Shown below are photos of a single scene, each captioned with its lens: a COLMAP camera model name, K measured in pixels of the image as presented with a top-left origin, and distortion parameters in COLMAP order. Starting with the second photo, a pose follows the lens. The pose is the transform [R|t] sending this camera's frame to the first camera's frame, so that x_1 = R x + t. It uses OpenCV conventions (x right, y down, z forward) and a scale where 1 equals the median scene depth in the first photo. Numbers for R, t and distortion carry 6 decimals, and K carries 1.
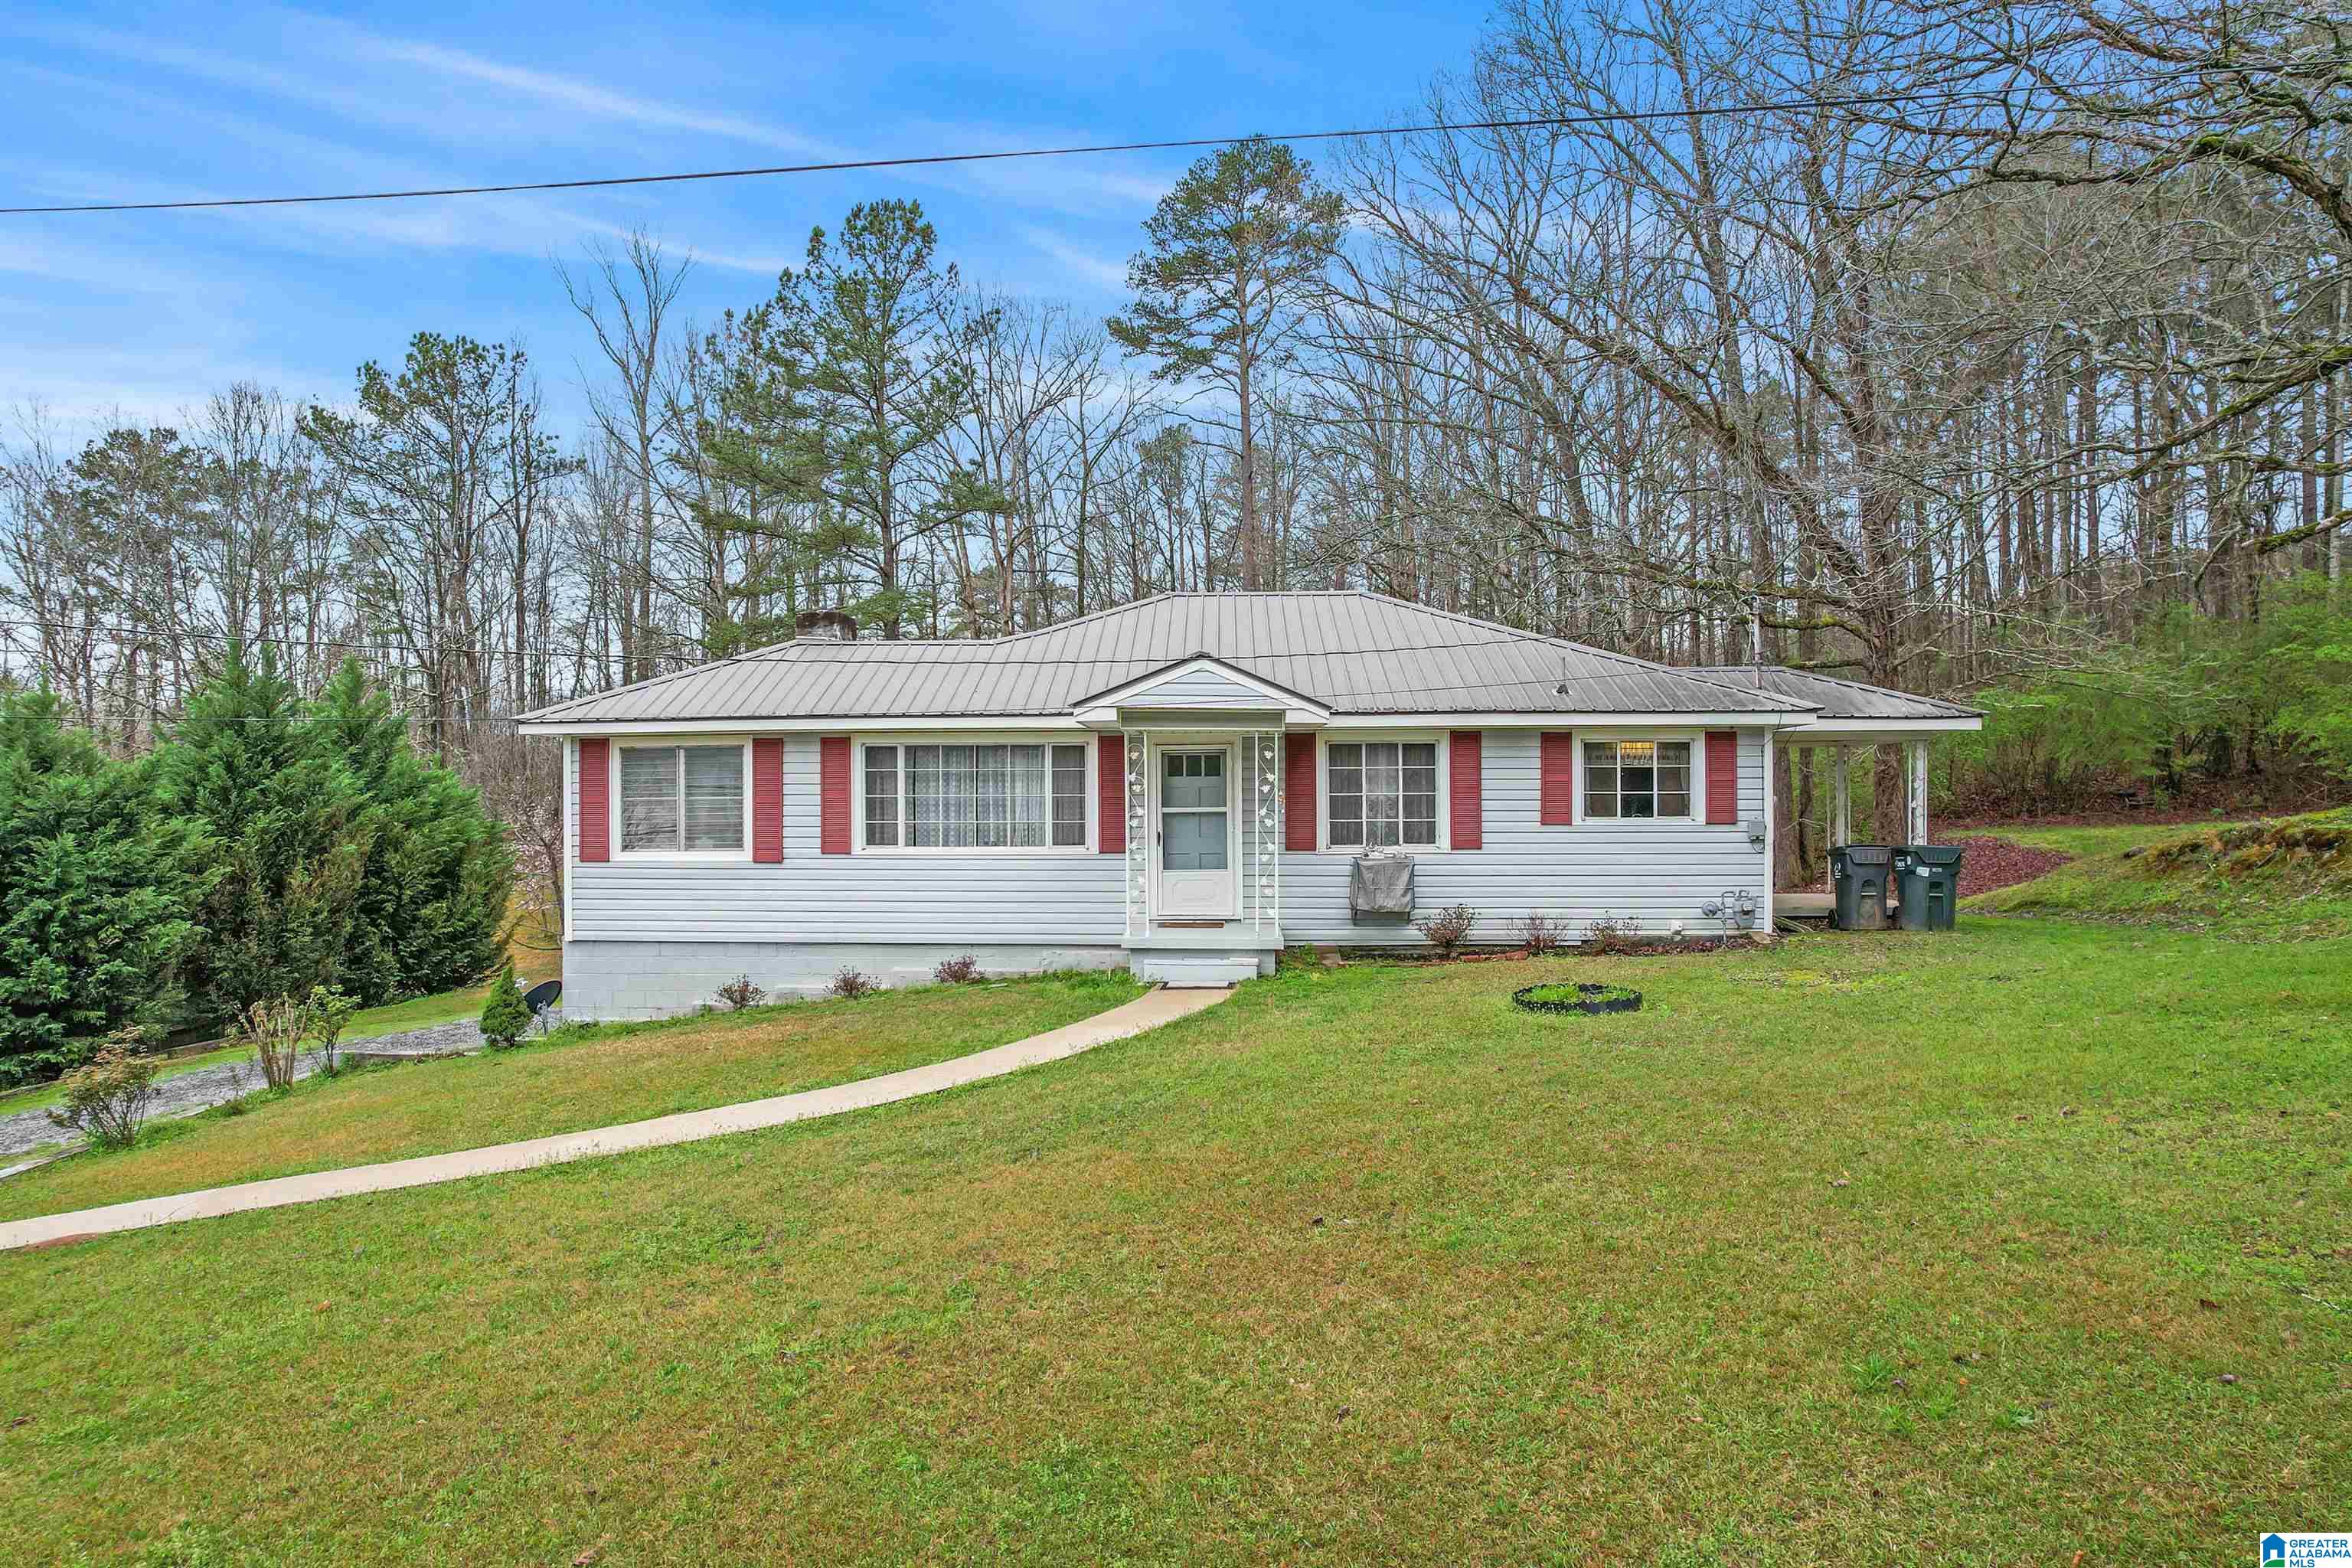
lens RADIAL K [[1484.3, 0, 1172.4], [0, 1484.3, 802.5], [0, 0, 1]] dist [-0.040648, 0.020334]
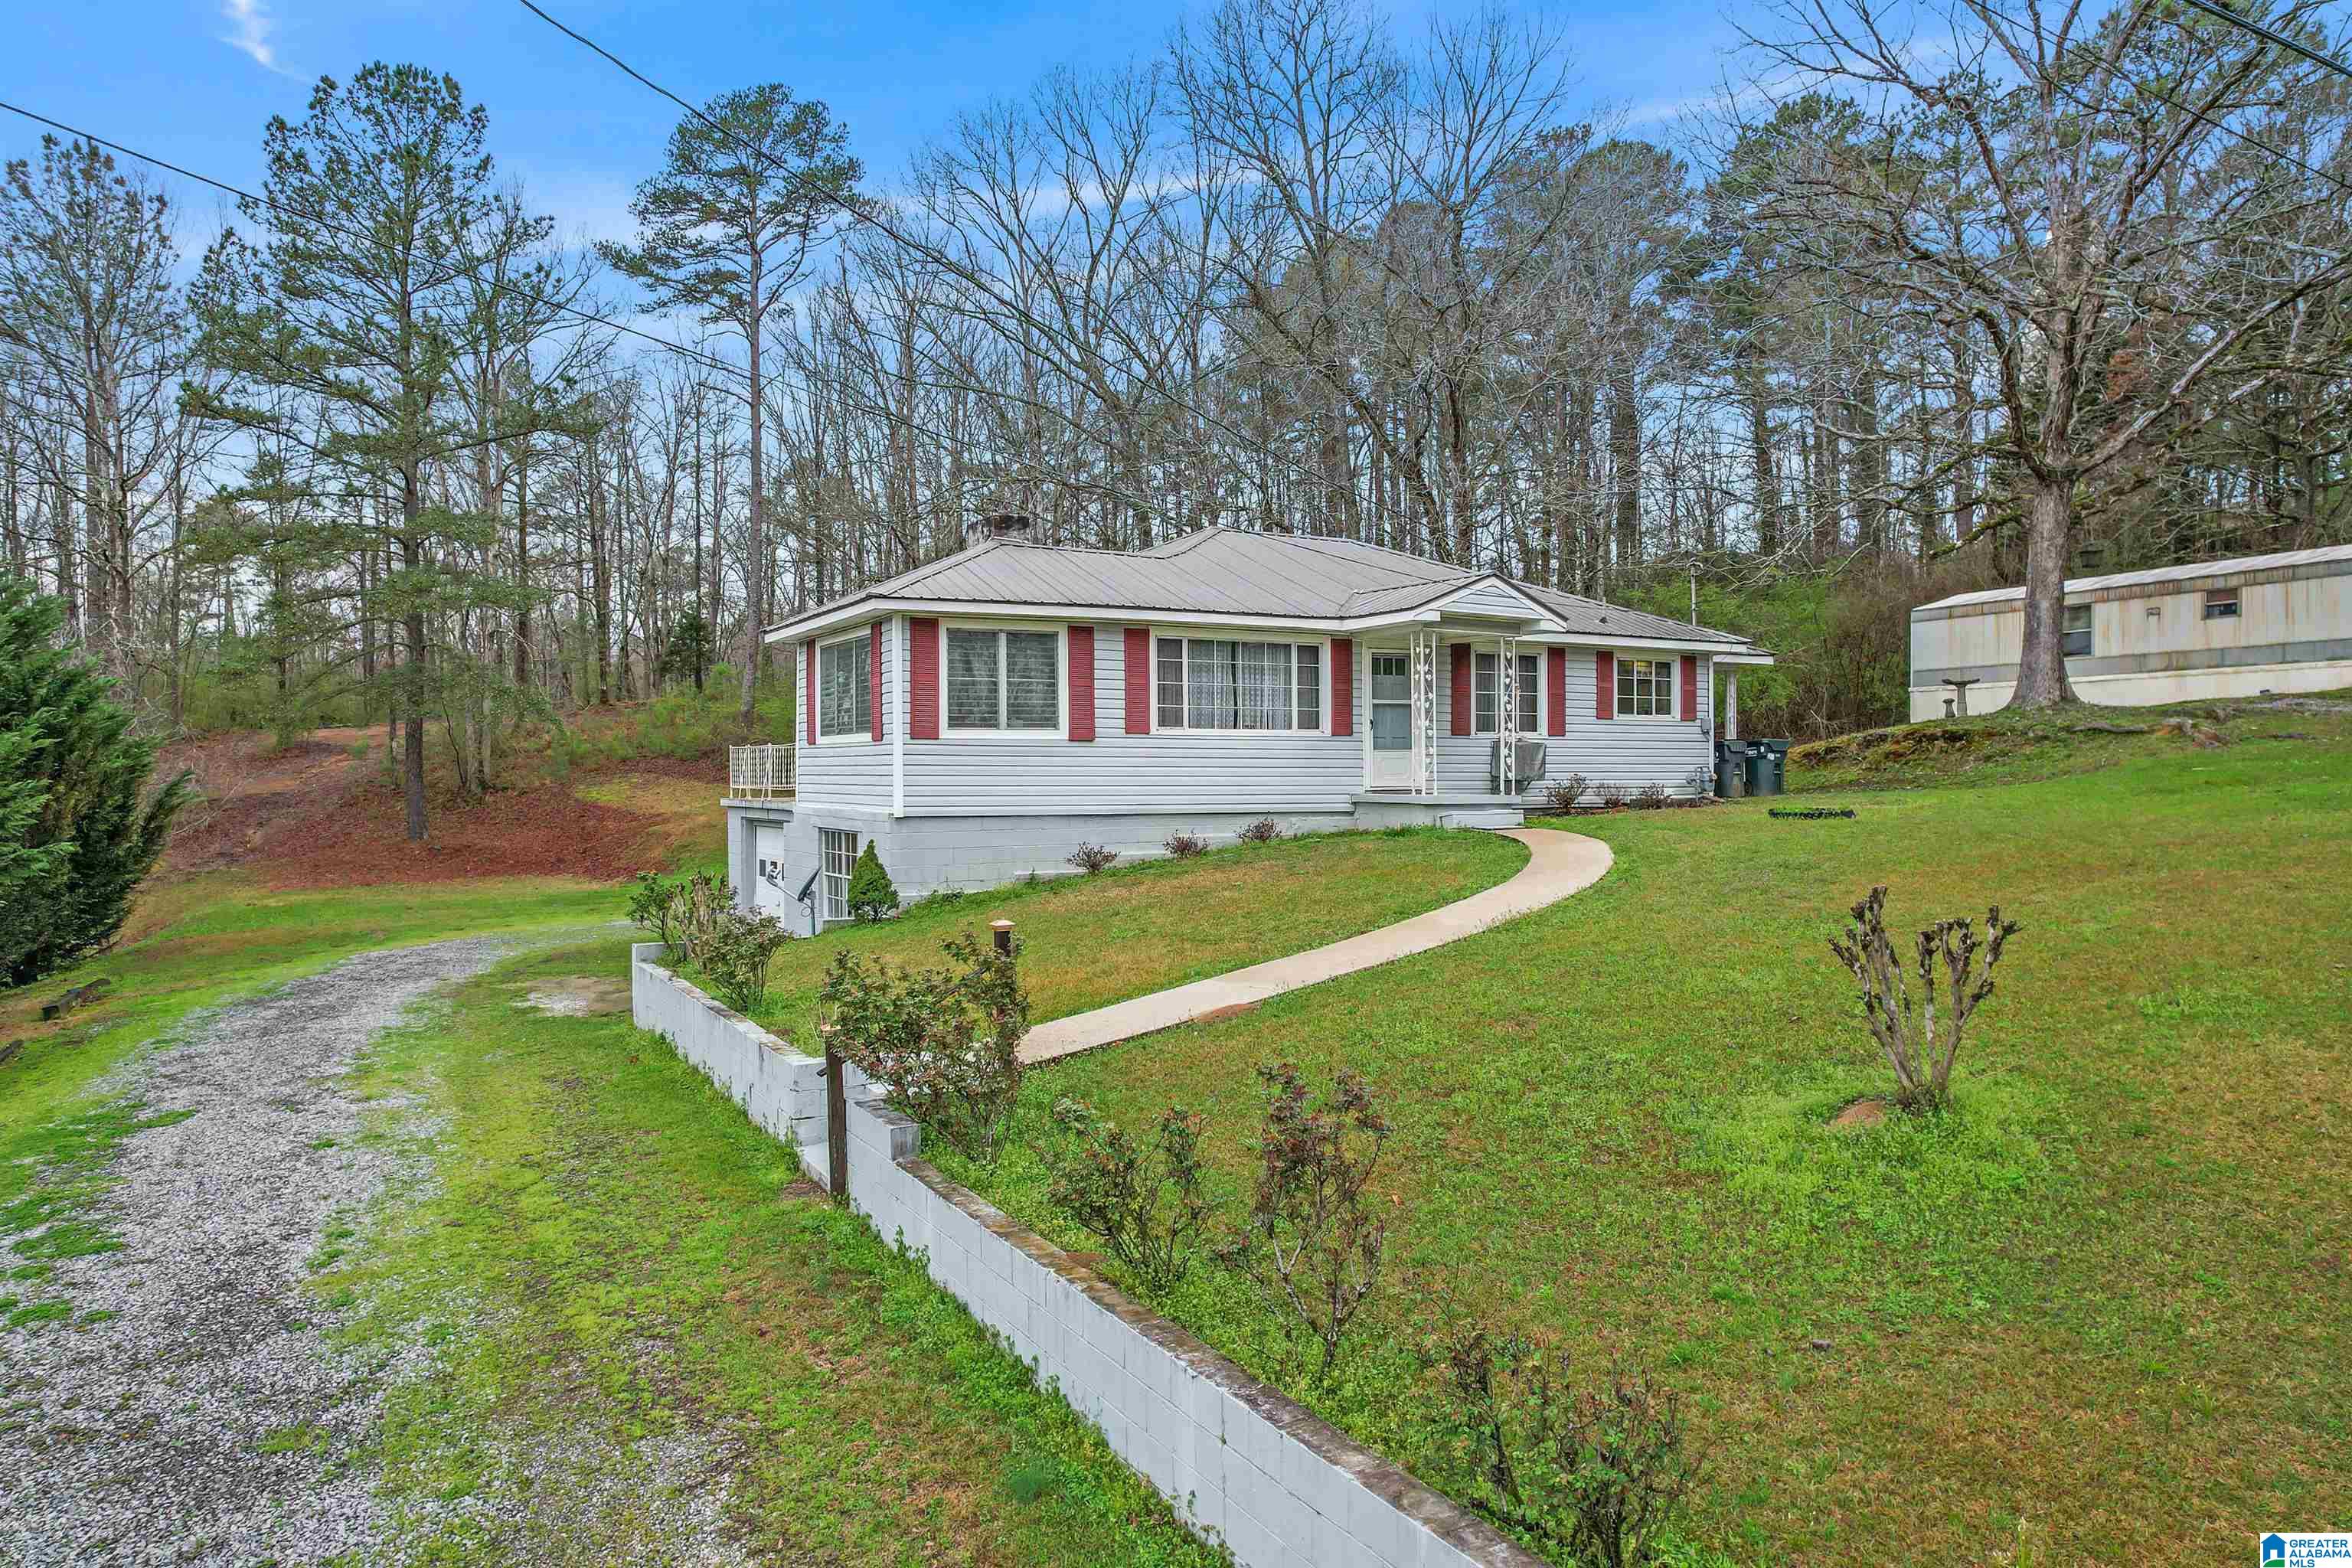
lens RADIAL K [[1484.3, 0, 1181.2], [0, 1484.3, 792.3], [0, 0, 1]] dist [-0.040648, 0.020334]
pose [[0.851256, -0.006592, 0.524710, -0.789257], [0.004592, 0.999976, 0.005112, 0.073577], [-0.524731, -0.001942, 0.851266, 0.037600]]
